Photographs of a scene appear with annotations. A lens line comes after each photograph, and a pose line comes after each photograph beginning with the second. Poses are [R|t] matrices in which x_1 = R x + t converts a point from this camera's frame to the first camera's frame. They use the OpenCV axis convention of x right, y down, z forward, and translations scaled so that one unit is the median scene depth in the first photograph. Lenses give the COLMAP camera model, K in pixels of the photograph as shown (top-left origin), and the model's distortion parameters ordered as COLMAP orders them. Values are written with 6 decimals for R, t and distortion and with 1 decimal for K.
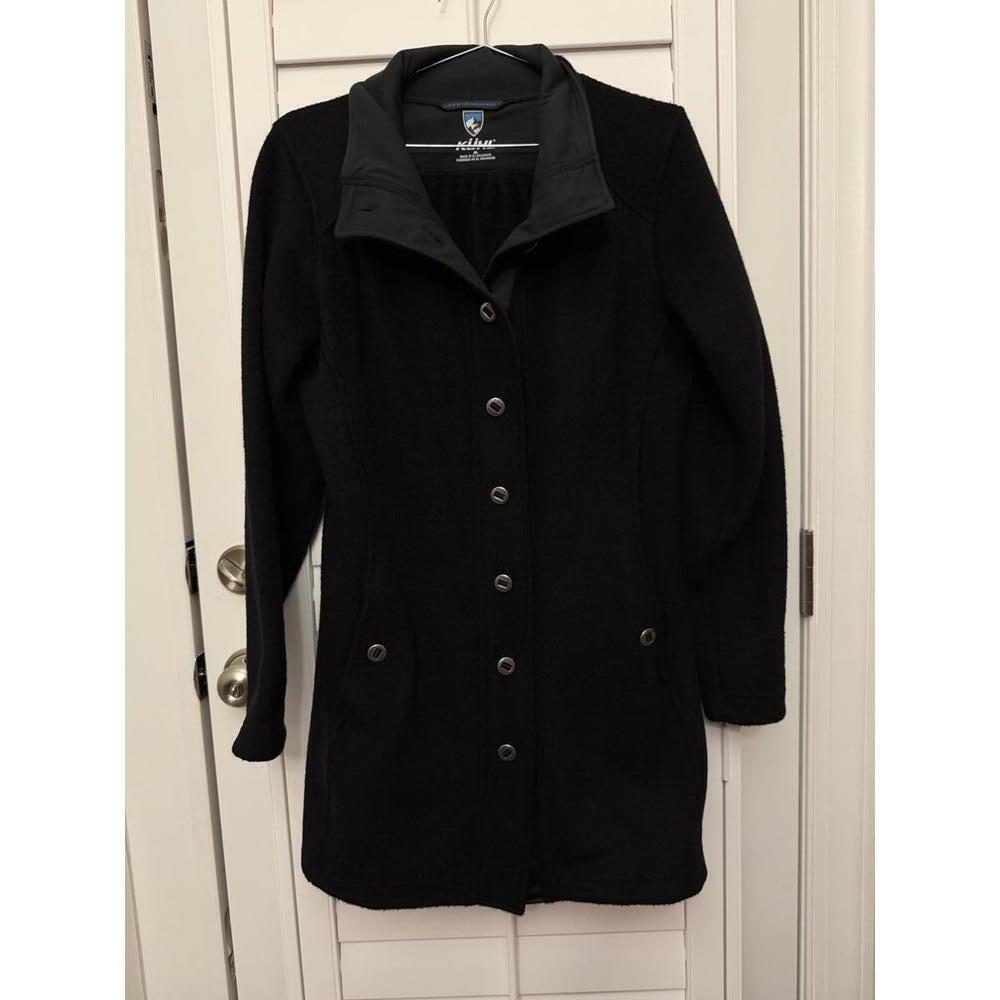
lens RADIAL K [[710.7, 0, 495.2], [0, 710.7, 504.9], [0, 0, 1]] dist [-0.008353, -0.005555]
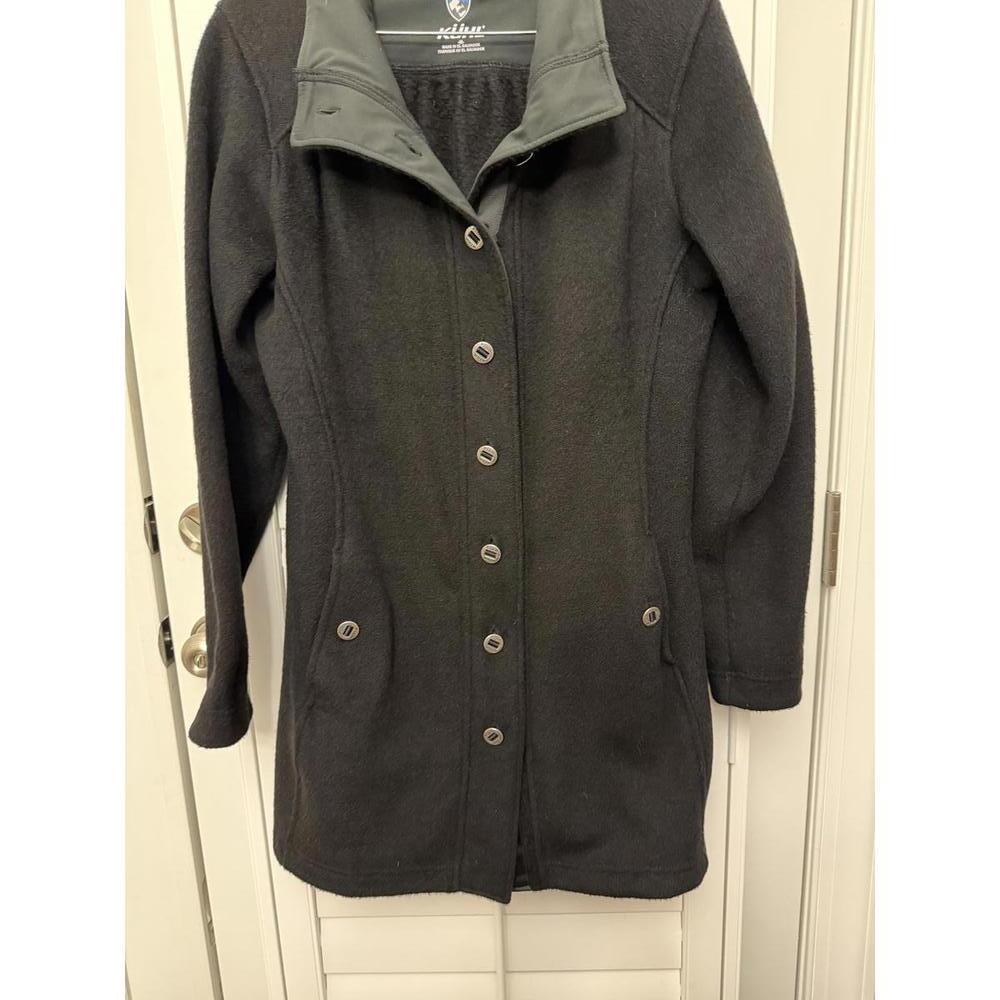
lens RADIAL K [[711.3, 0, 500.0], [0, 711.3, 500.0], [0, 0, 1]] dist [-0.009223, -0.002633]
pose [[0.999918, 0.010541, -0.007283, 0.029238], [-0.009815, 0.995573, 0.093482, -0.039408], [0.008236, -0.093403, 0.995594, 0.121209]]
